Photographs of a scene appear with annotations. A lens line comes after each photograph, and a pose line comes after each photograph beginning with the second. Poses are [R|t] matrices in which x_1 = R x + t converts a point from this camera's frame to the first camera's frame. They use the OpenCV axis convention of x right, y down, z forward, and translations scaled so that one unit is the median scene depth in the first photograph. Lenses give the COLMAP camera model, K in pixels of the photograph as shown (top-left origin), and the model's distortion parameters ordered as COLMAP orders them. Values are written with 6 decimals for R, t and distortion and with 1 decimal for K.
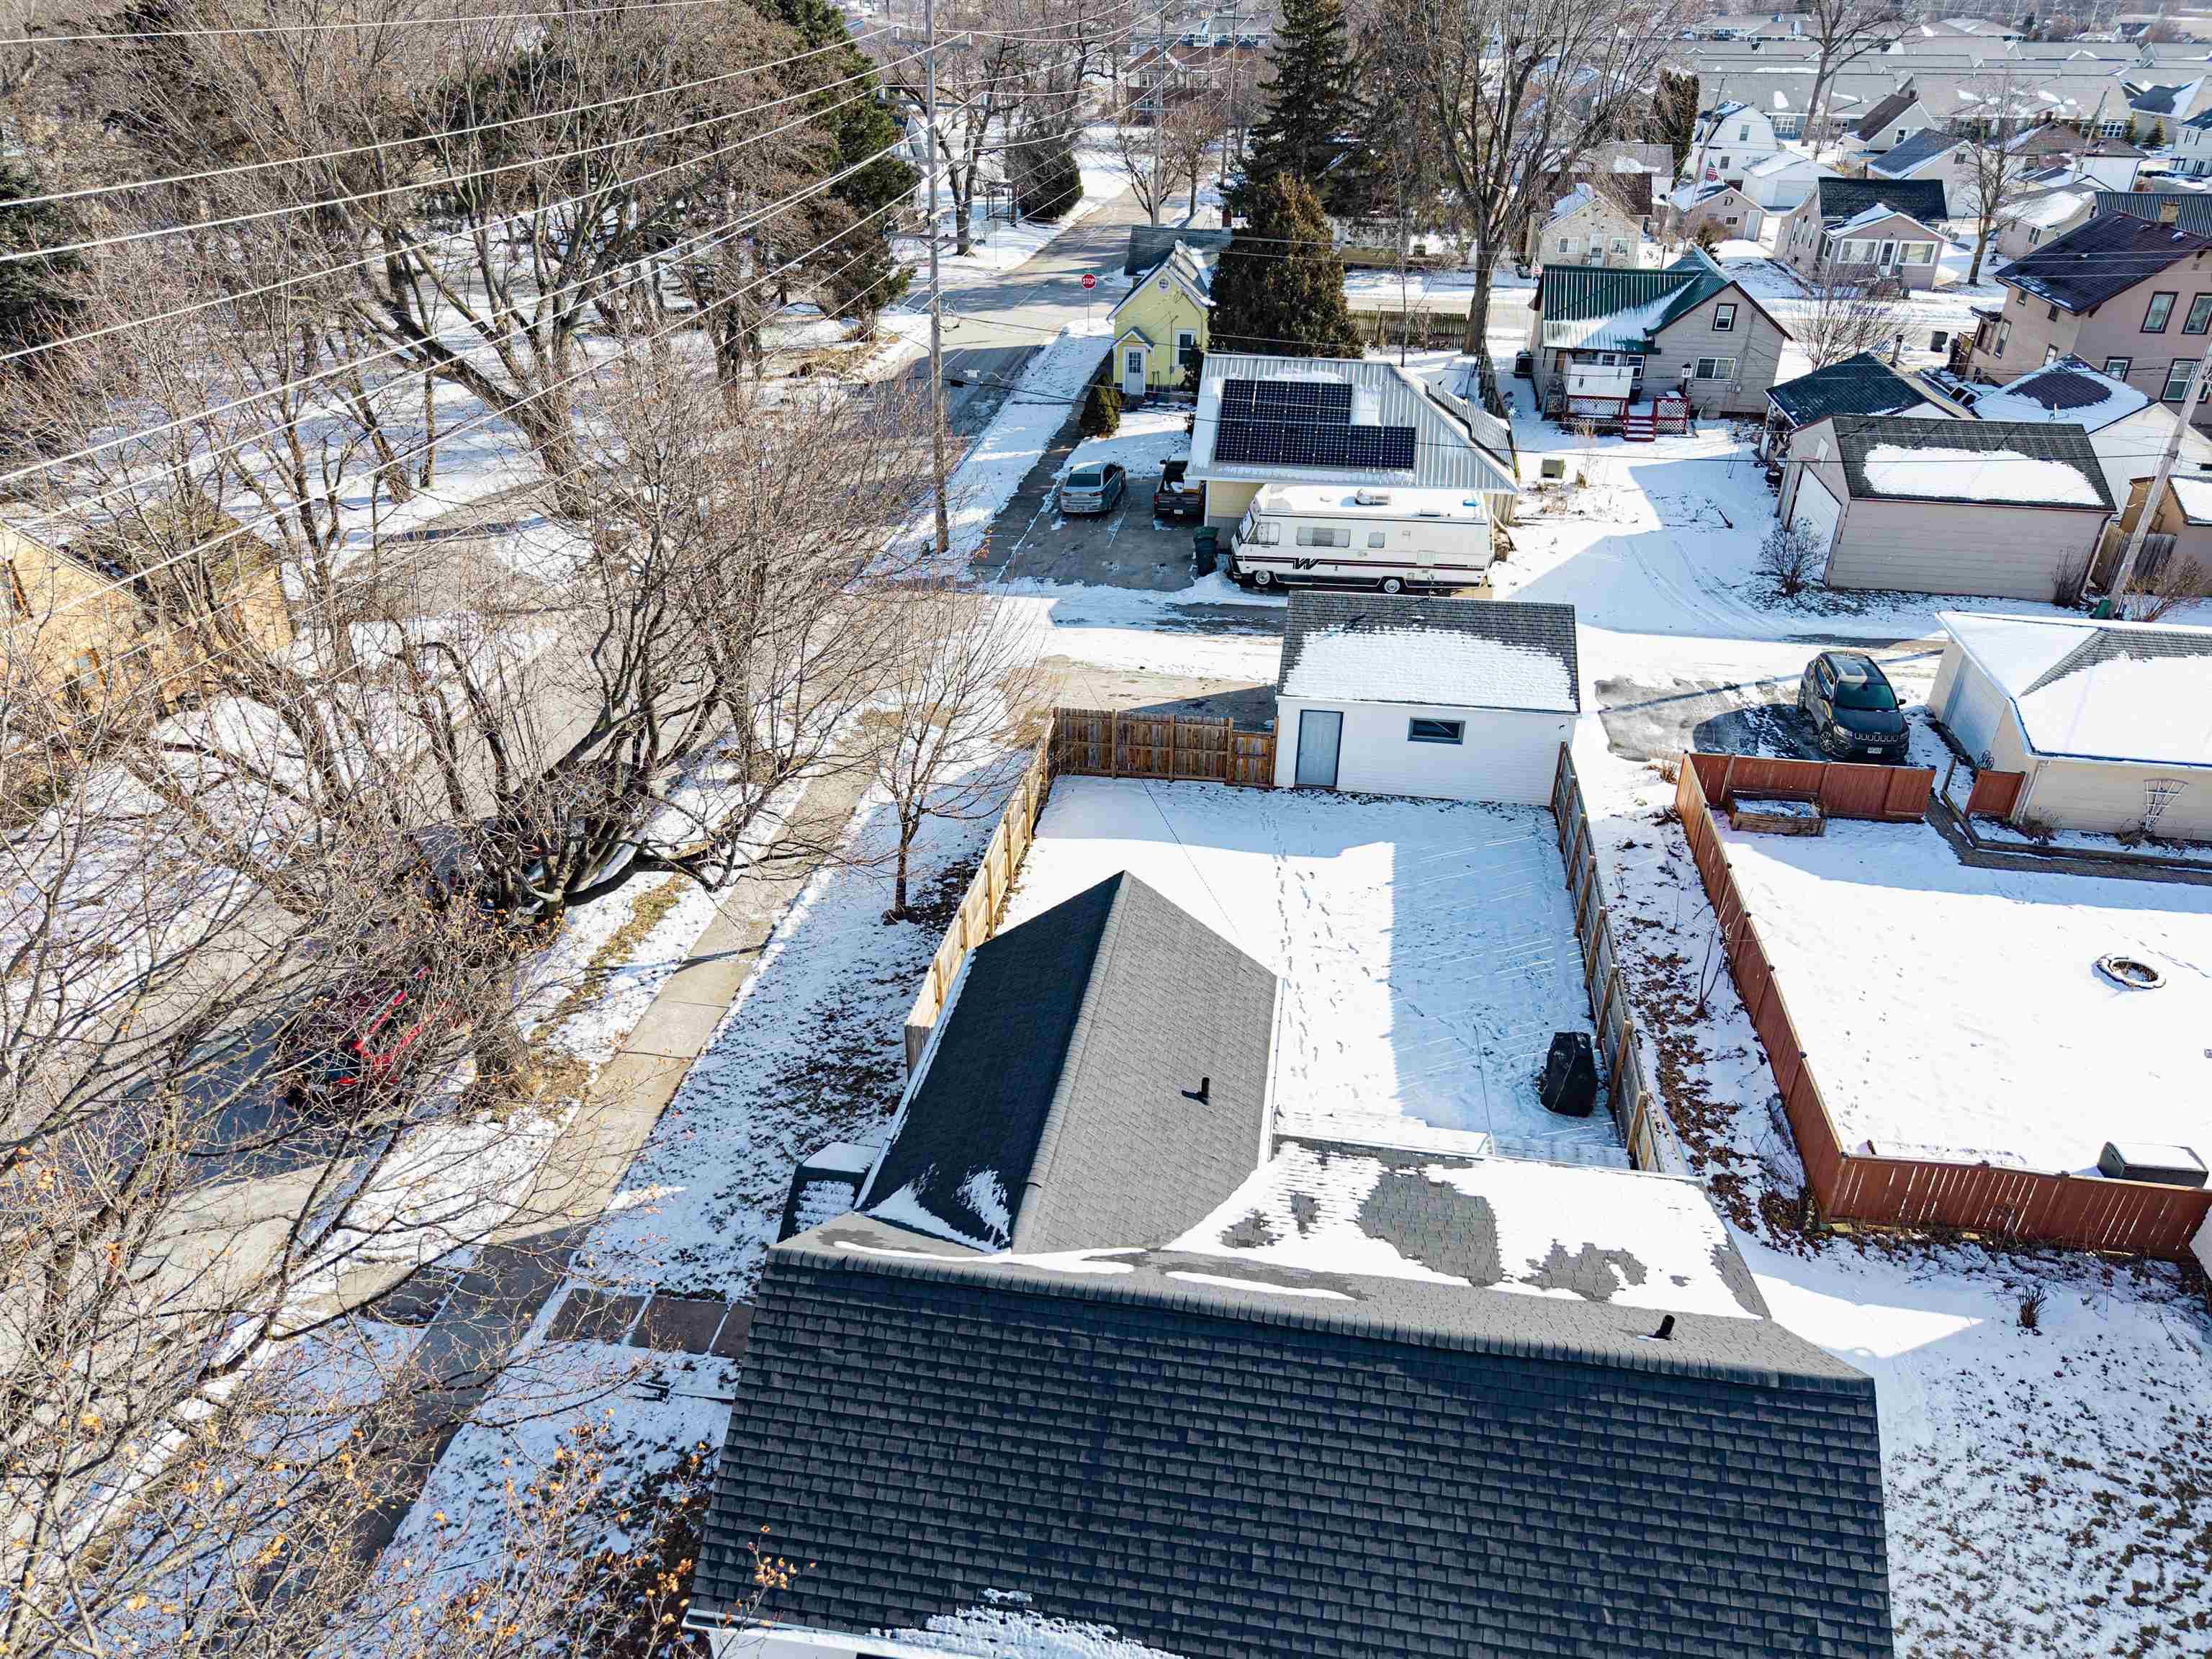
lens RADIAL K [[1471.7, 0, 1120.1], [0, 1471.7, 824.6], [0, 0, 1]] dist [0.003212, -0.000723]
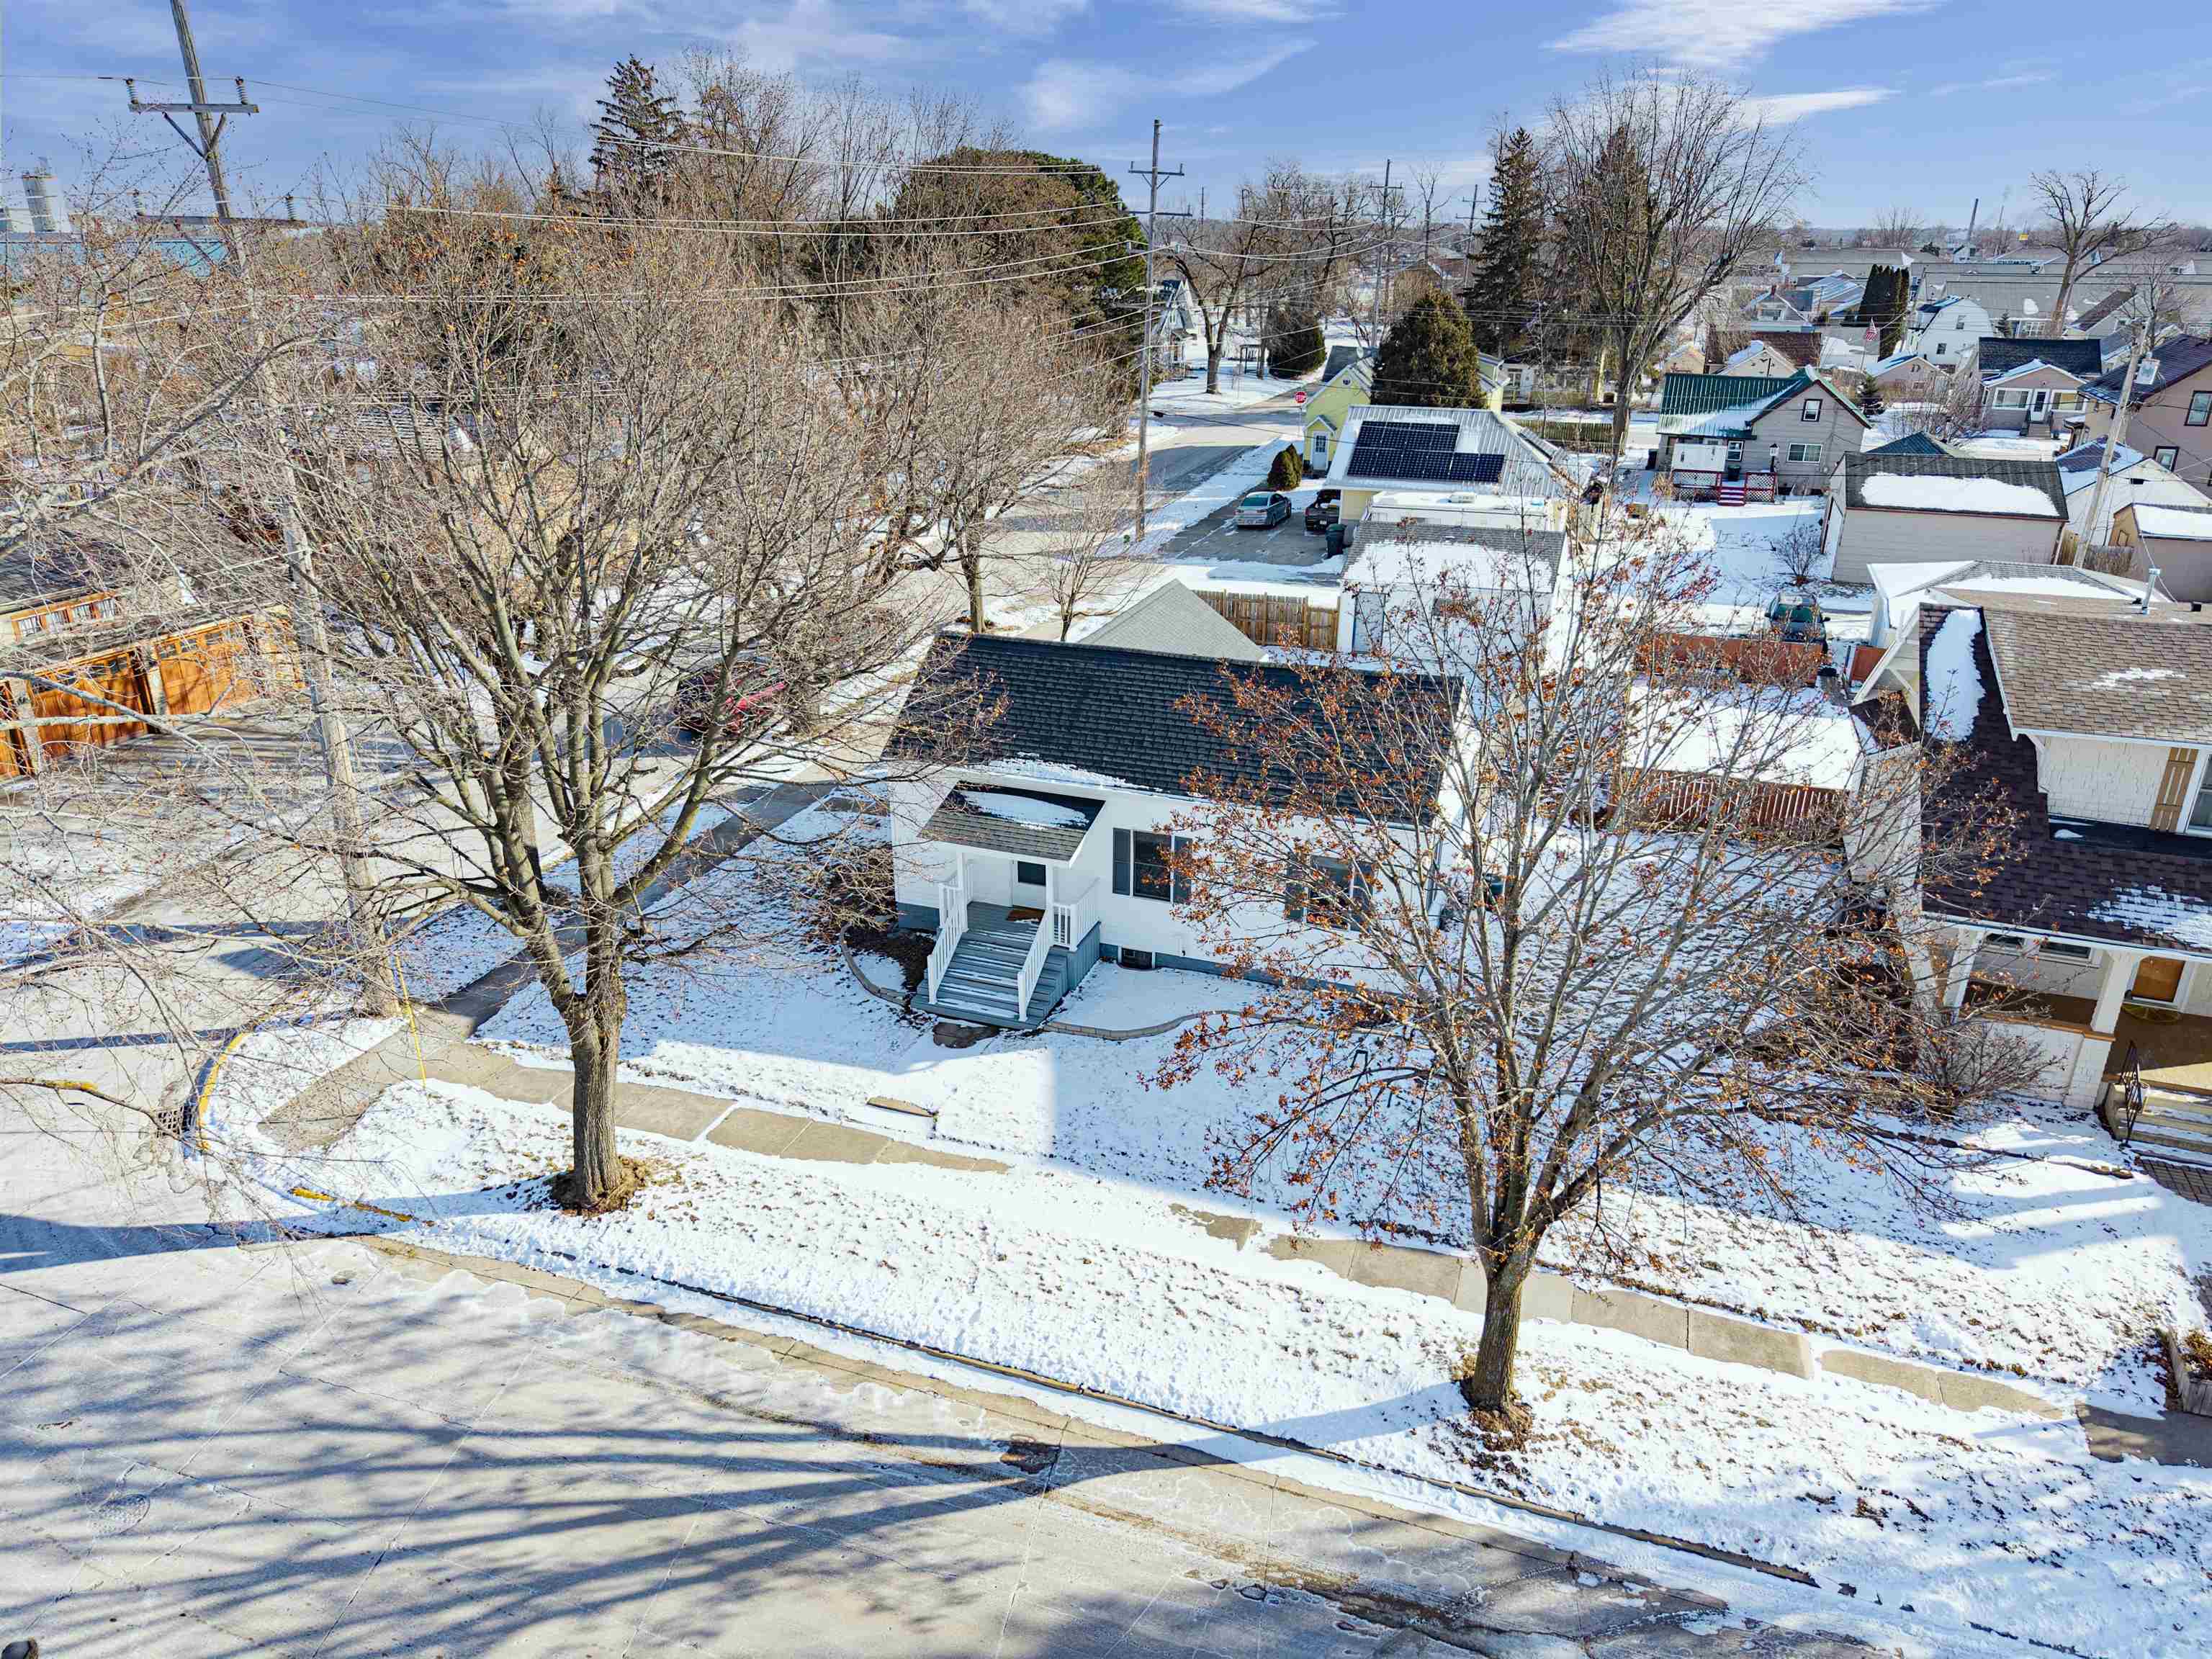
lens RADIAL K [[1471.7, 0, 1120.1], [0, 1471.7, 824.6], [0, 0, 1]] dist [0.003212, -0.000723]
pose [[0.981860, 0.071501, -0.175610, 0.114821], [-0.094448, 0.987525, -0.125995, 0.238572], [0.164411, 0.140295, 0.976364, -0.266426]]
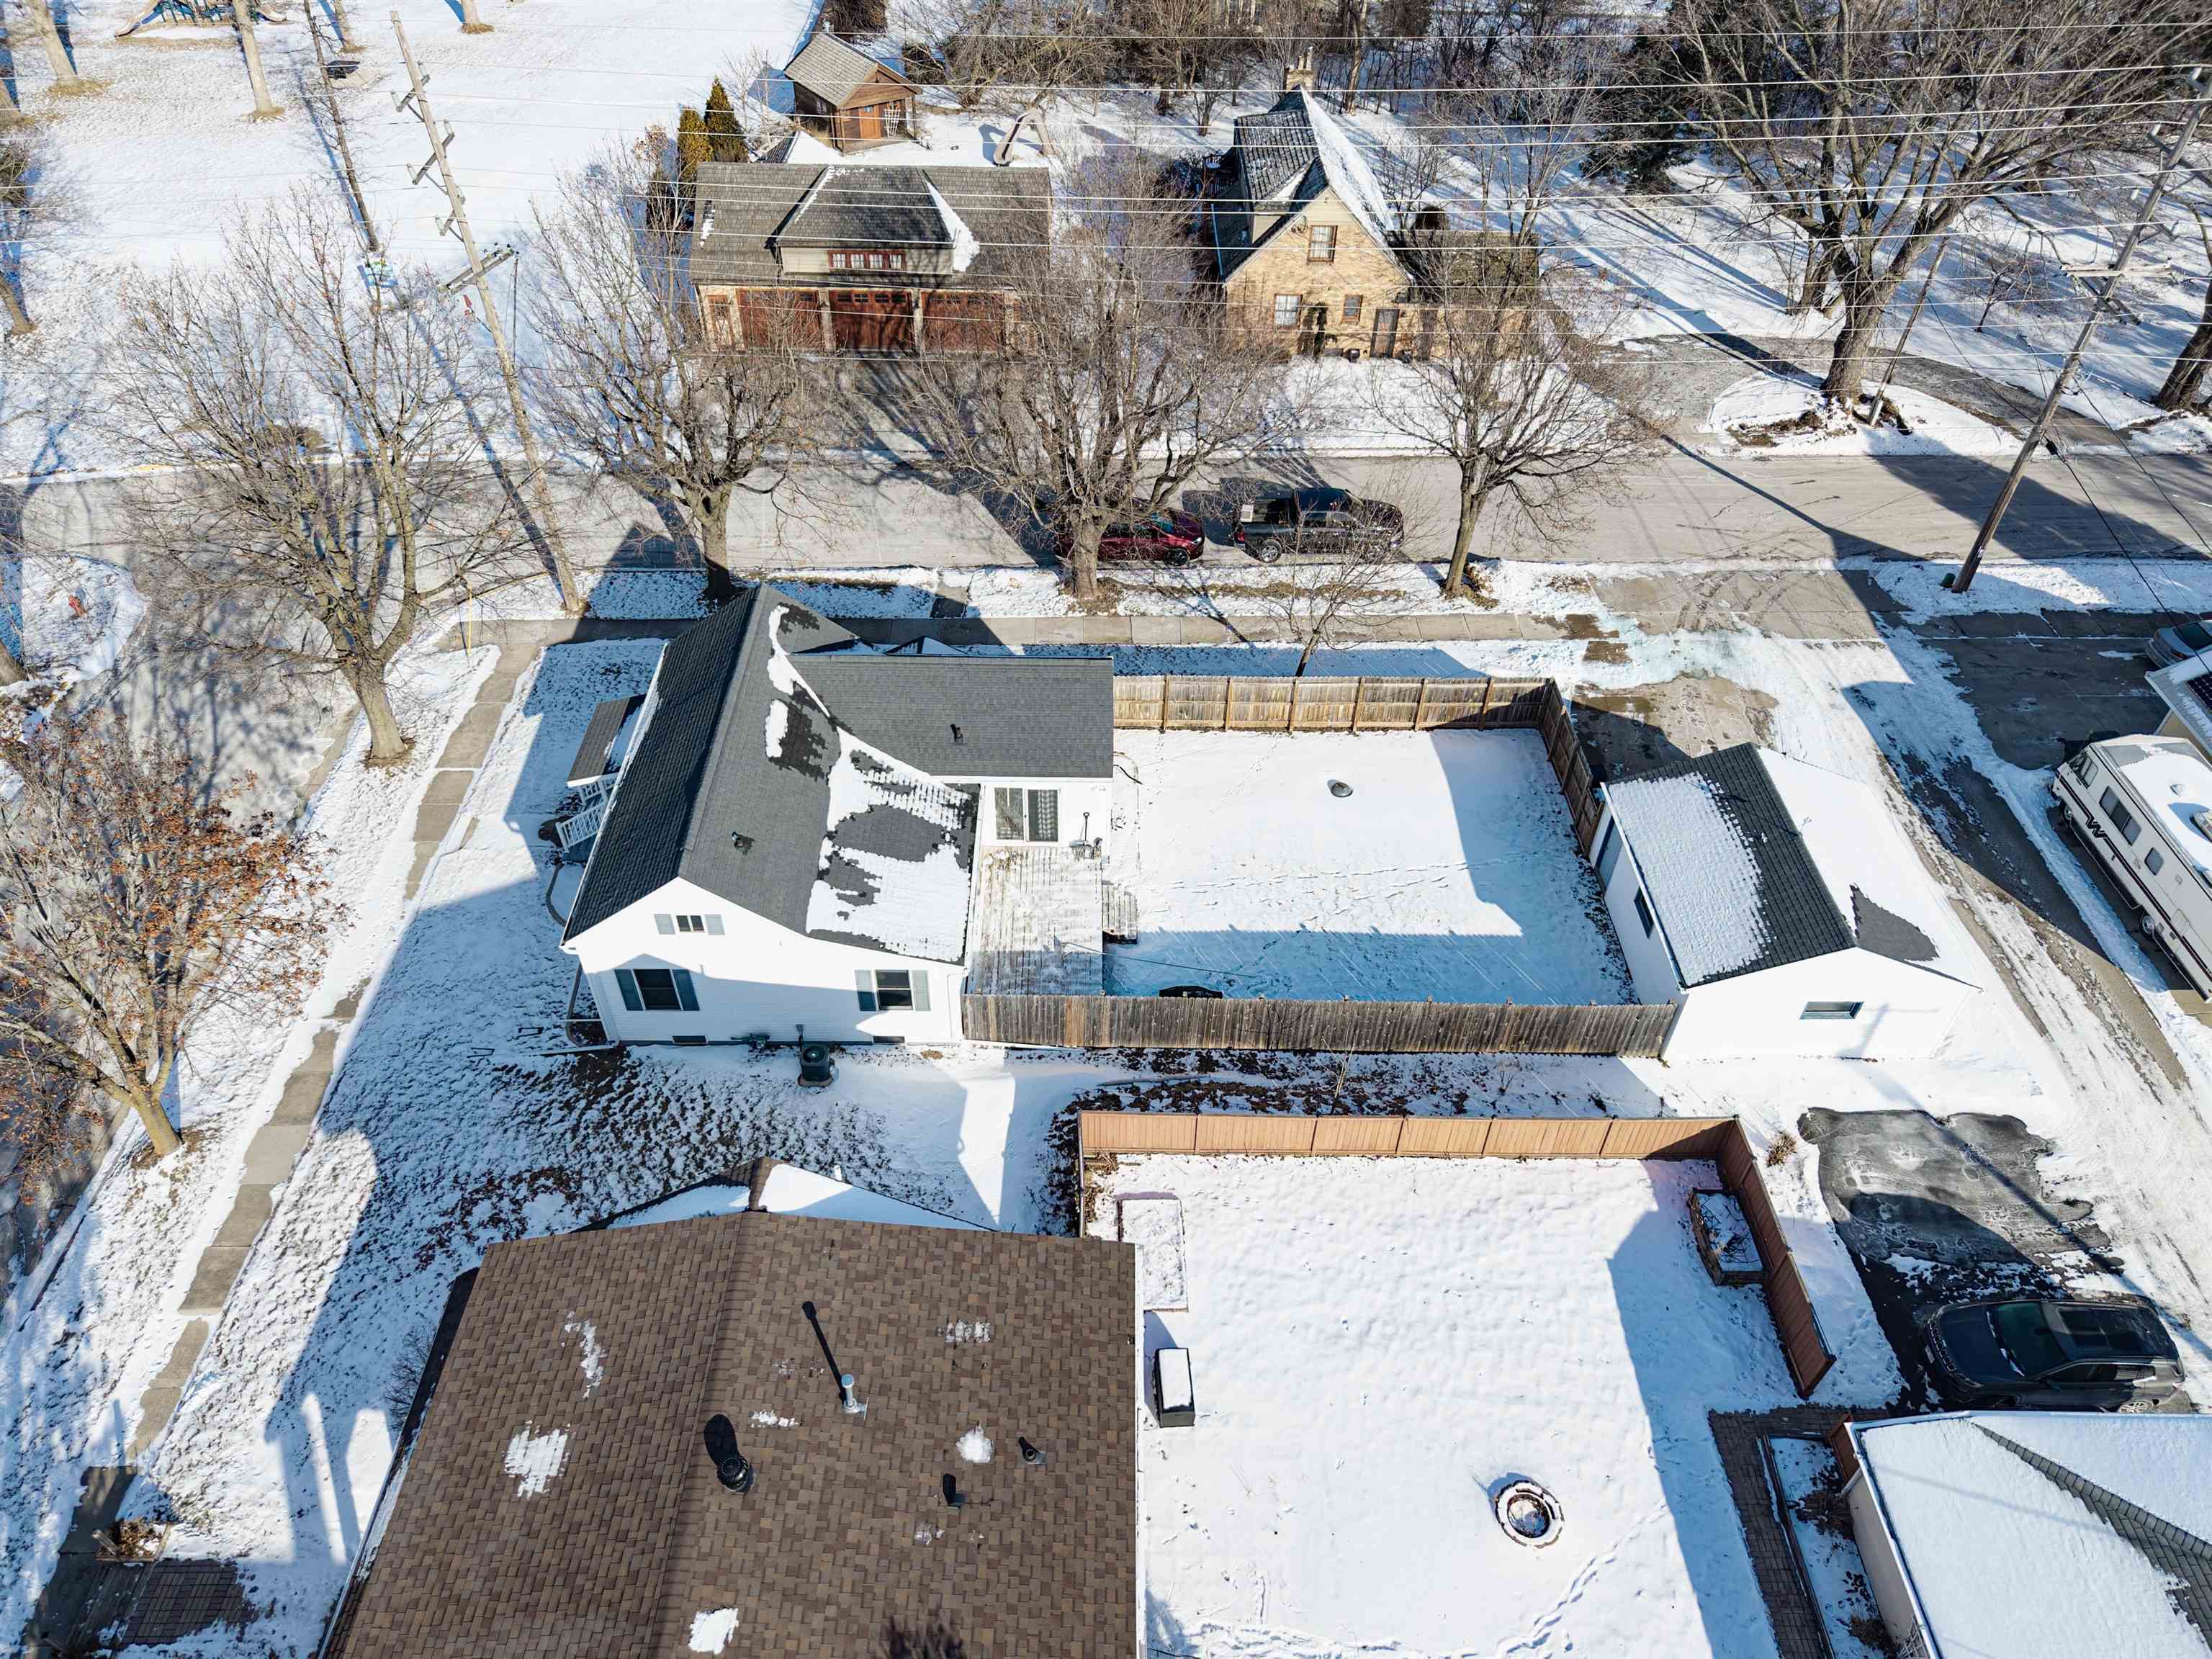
lens RADIAL K [[1471.7, 0, 1120.1], [0, 1471.7, 824.6], [0, 0, 1]] dist [0.003212, -0.000723]
pose [[0.168089, 0.670562, -0.722560, 0.590340], [-0.500982, 0.689383, 0.523229, -0.315880], [0.848978, 0.274040, 0.451817, 0.151325]]
